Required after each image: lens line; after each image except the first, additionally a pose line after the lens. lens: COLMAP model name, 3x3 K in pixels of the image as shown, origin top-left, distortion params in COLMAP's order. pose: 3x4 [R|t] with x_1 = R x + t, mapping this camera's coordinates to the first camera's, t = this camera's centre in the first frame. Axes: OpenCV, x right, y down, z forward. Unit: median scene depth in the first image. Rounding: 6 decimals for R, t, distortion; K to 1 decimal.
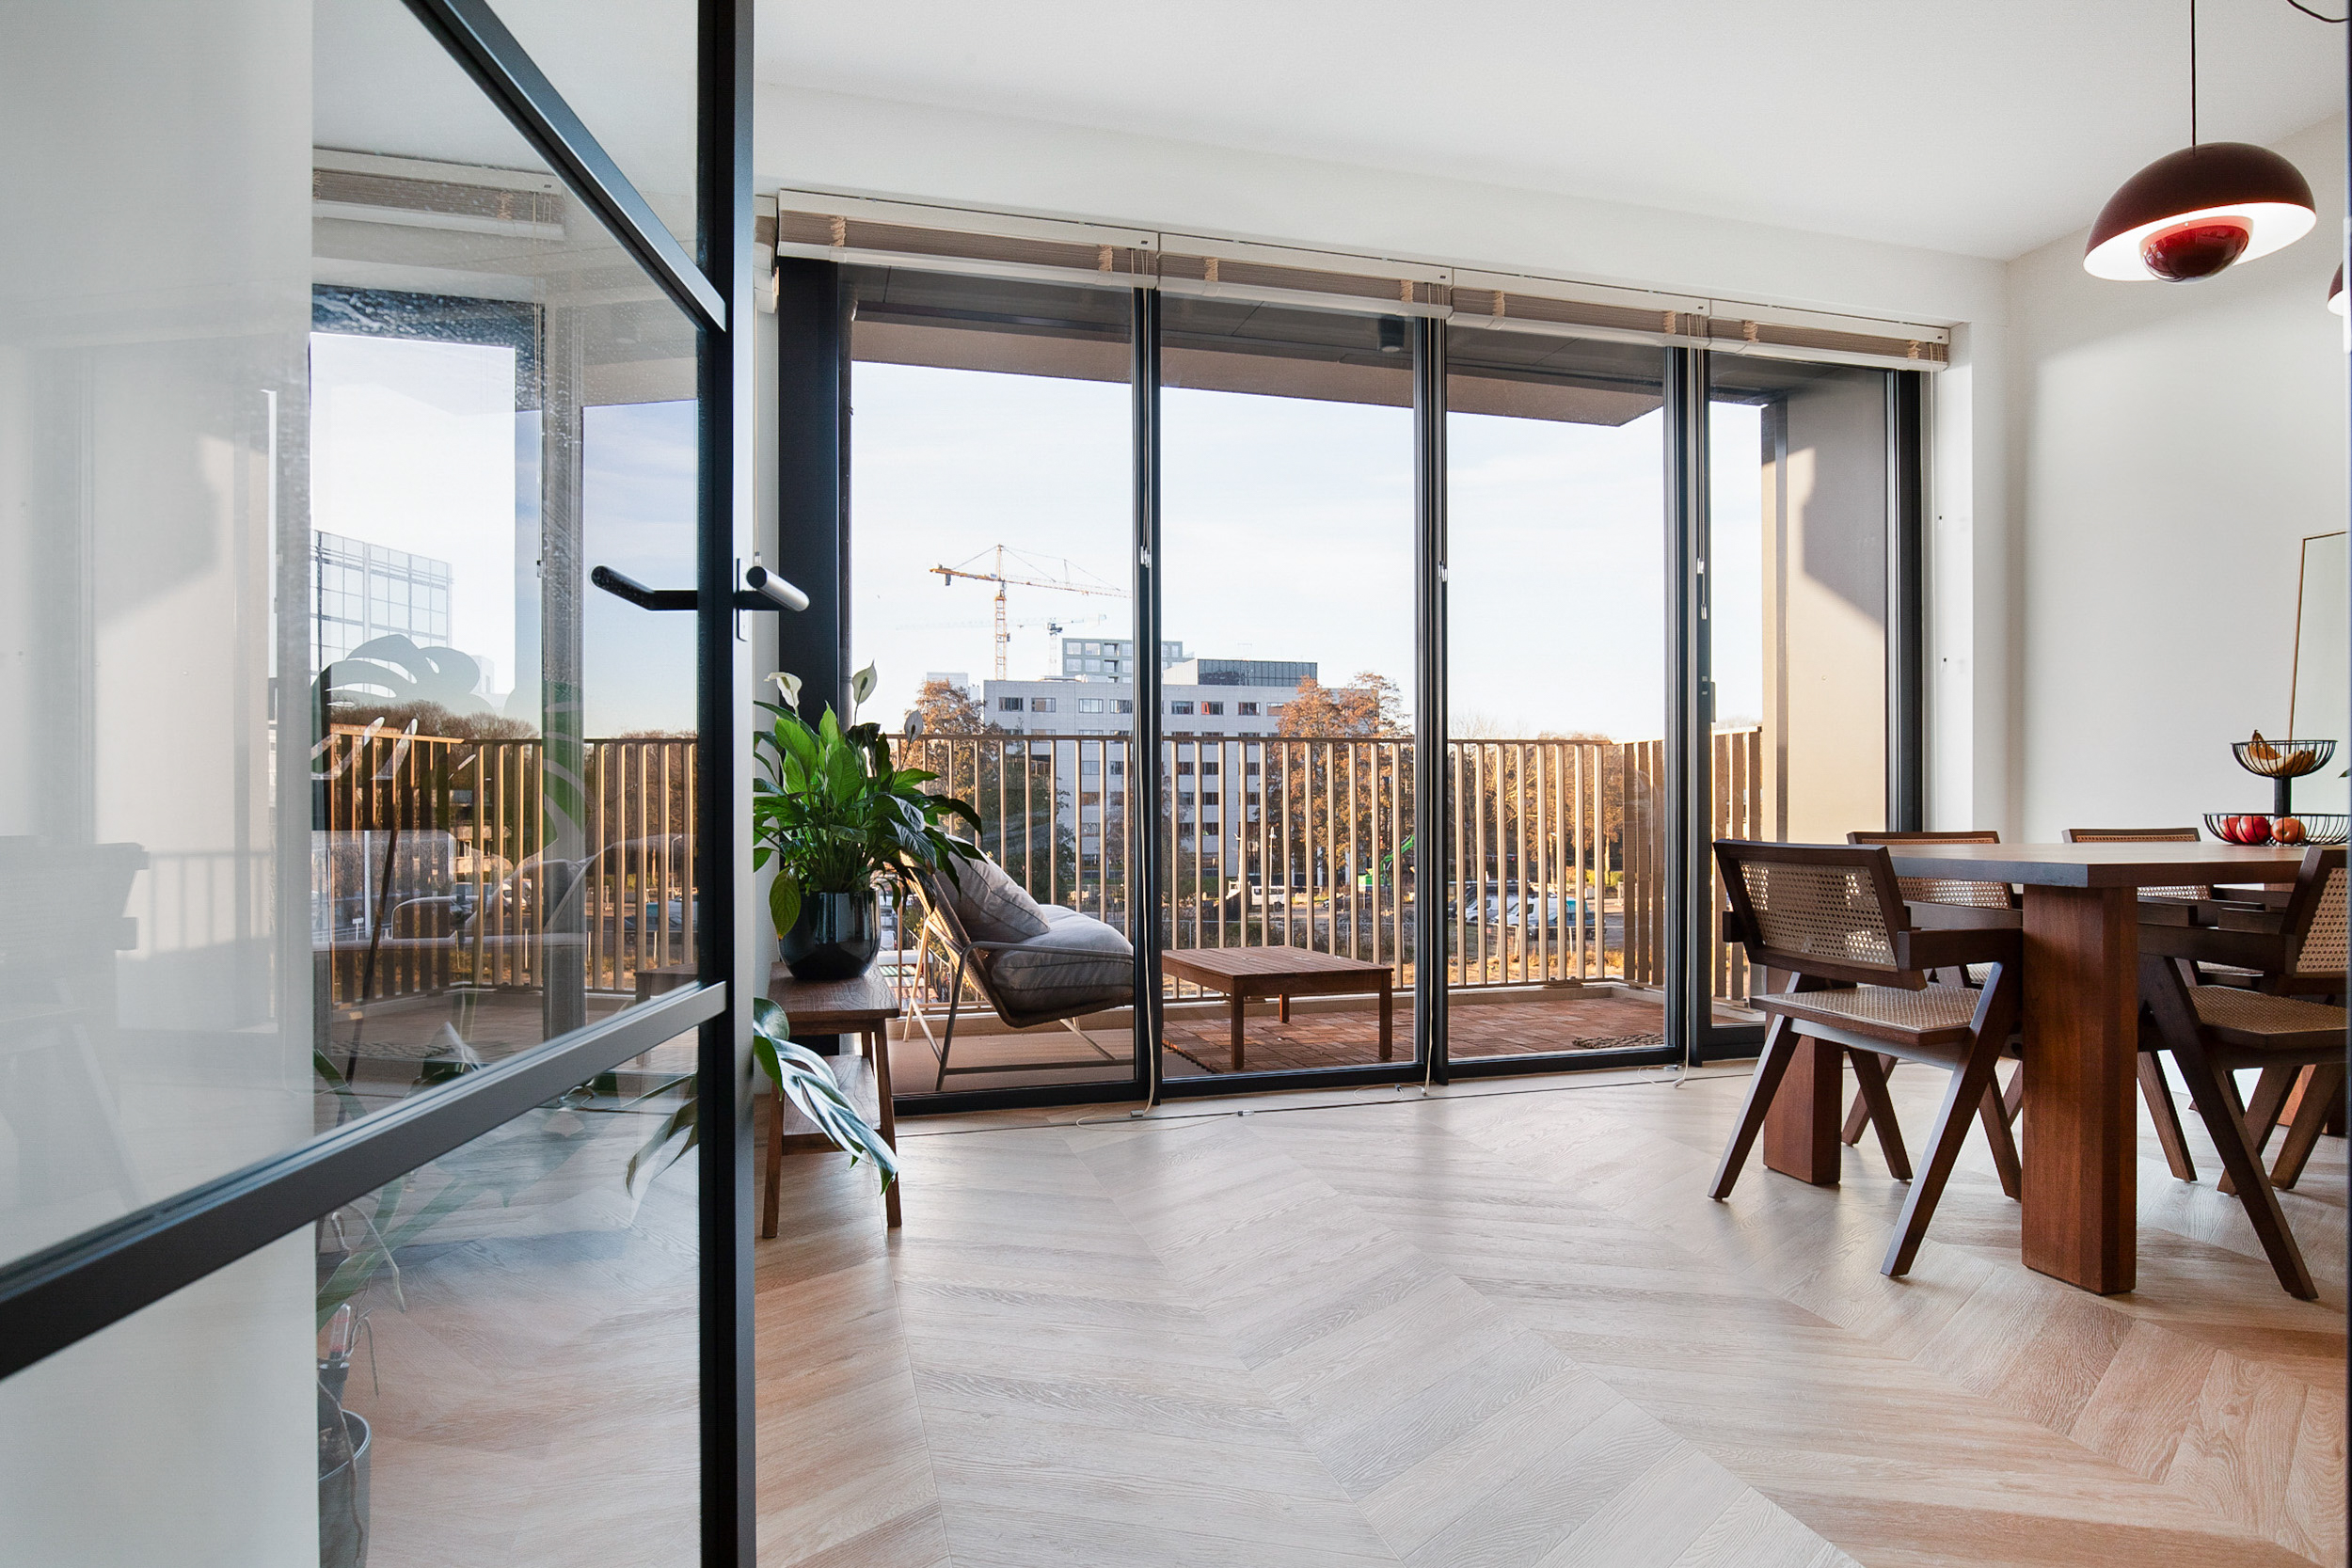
lens RADIAL K [[1345.6, 0, 1180.7], [0, 1345.6, 789.0], [0, 0, 1]] dist [-0.011645, 0.002107]
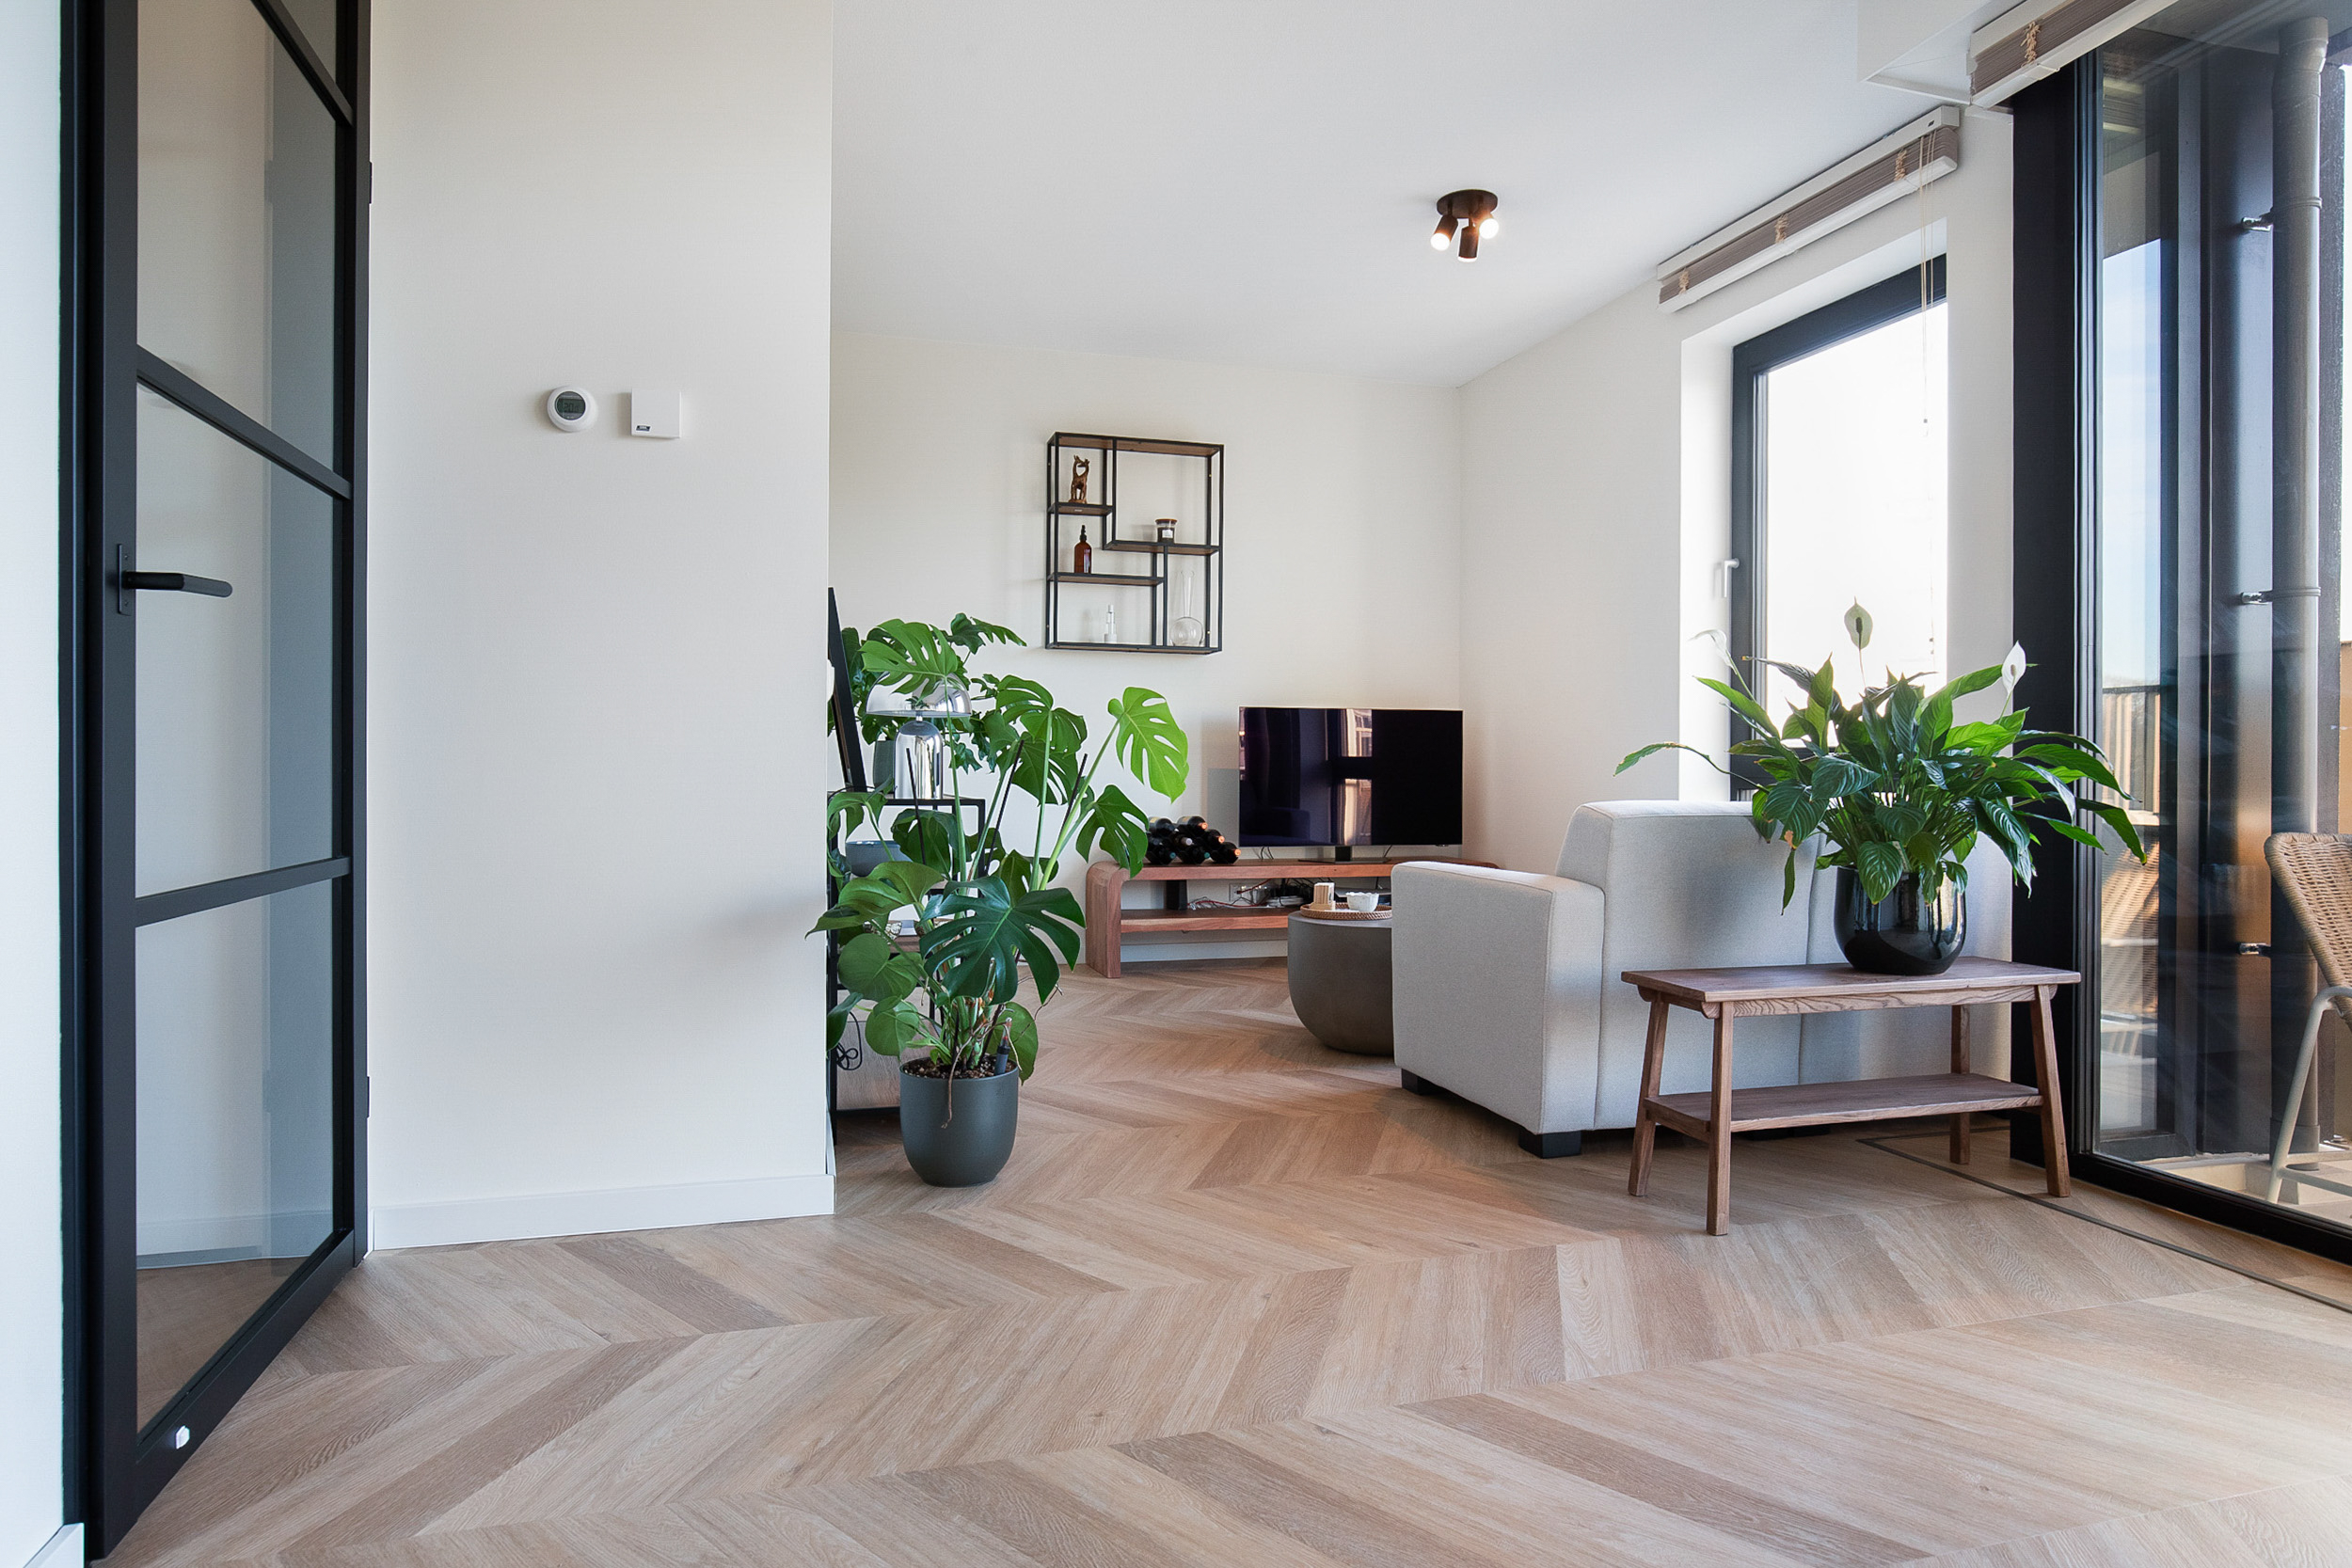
lens RADIAL K [[1404.5, 0, 1181.4], [0, 1404.5, 793.7], [0, 0, 1]] dist [-0.003658, -0.000665]
pose [[0.010823, 0.017579, -0.999787, 0.808080], [0.012988, 0.999759, 0.017719, 0.006935], [0.999857, -0.013177, 0.010592, 0.684767]]
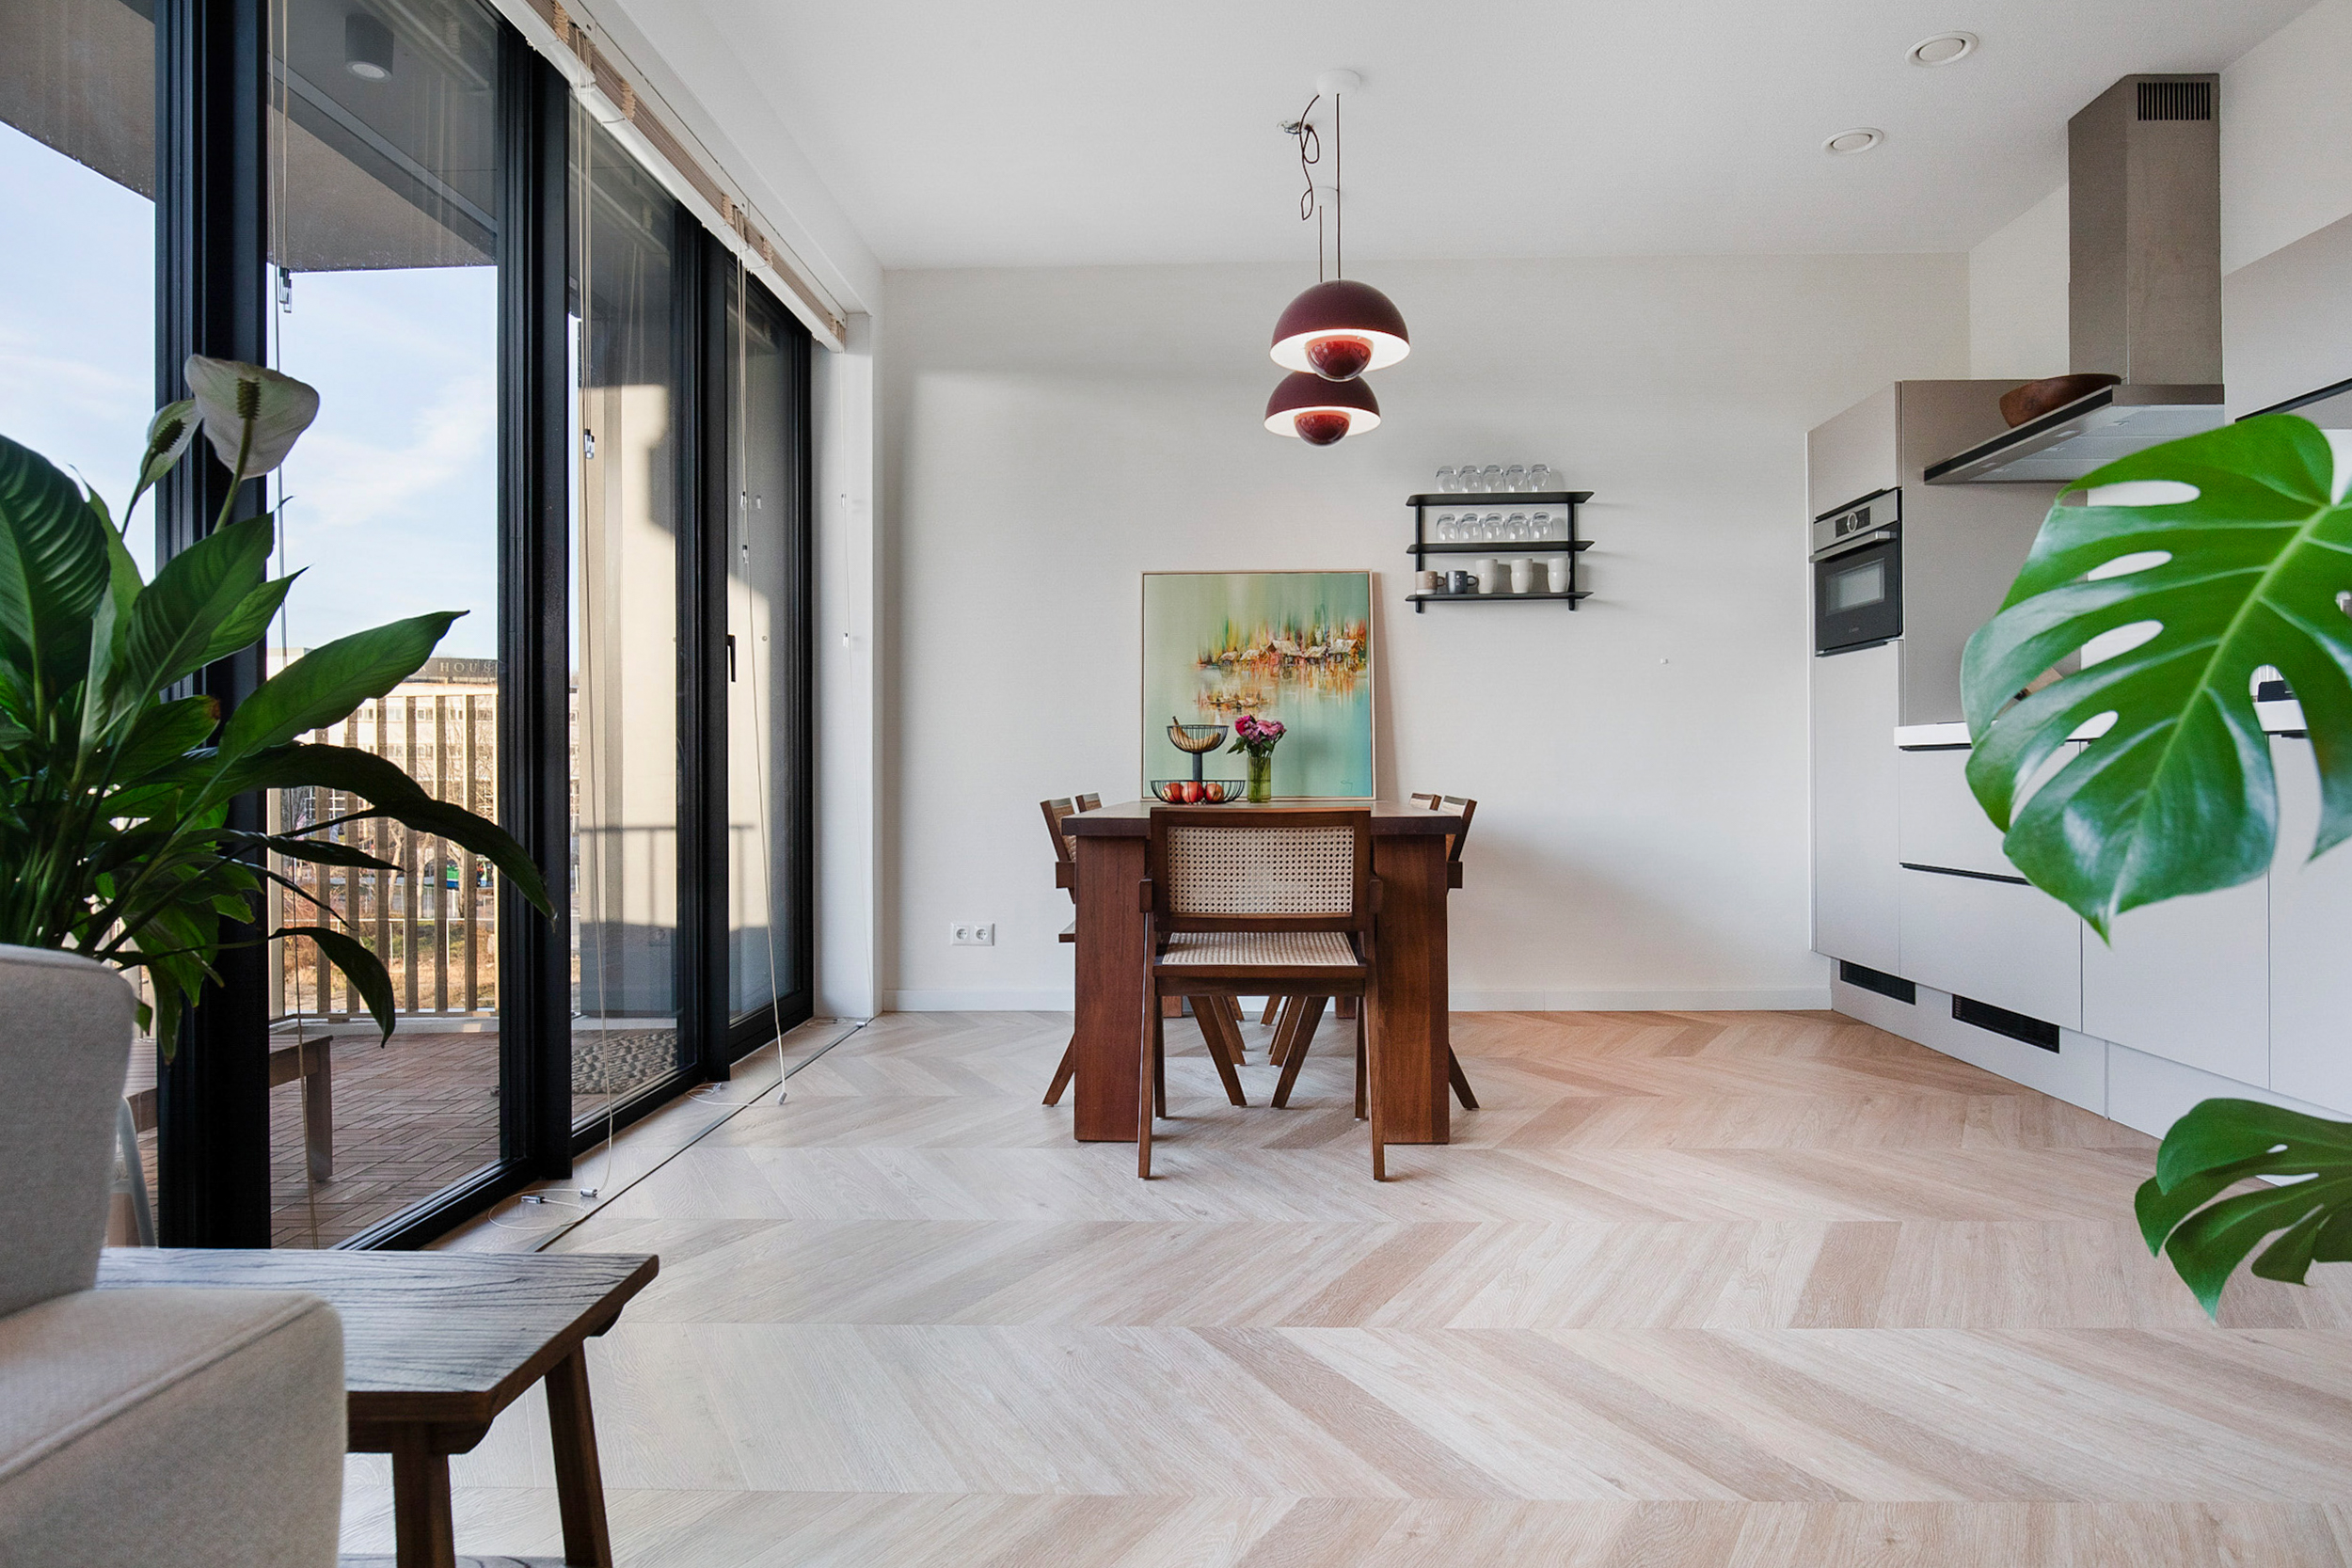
lens RADIAL K [[1350.4, 0, 1197.1], [0, 1350.4, 772.6], [0, 0, 1]] dist [-0.012078, -0.000508]
pose [[0.298544, 0.001232, 0.954395, -0.610360], [-0.012892, 0.999913, 0.002742, 0.008241], [-0.954309, -0.013122, 0.298533, 0.767208]]
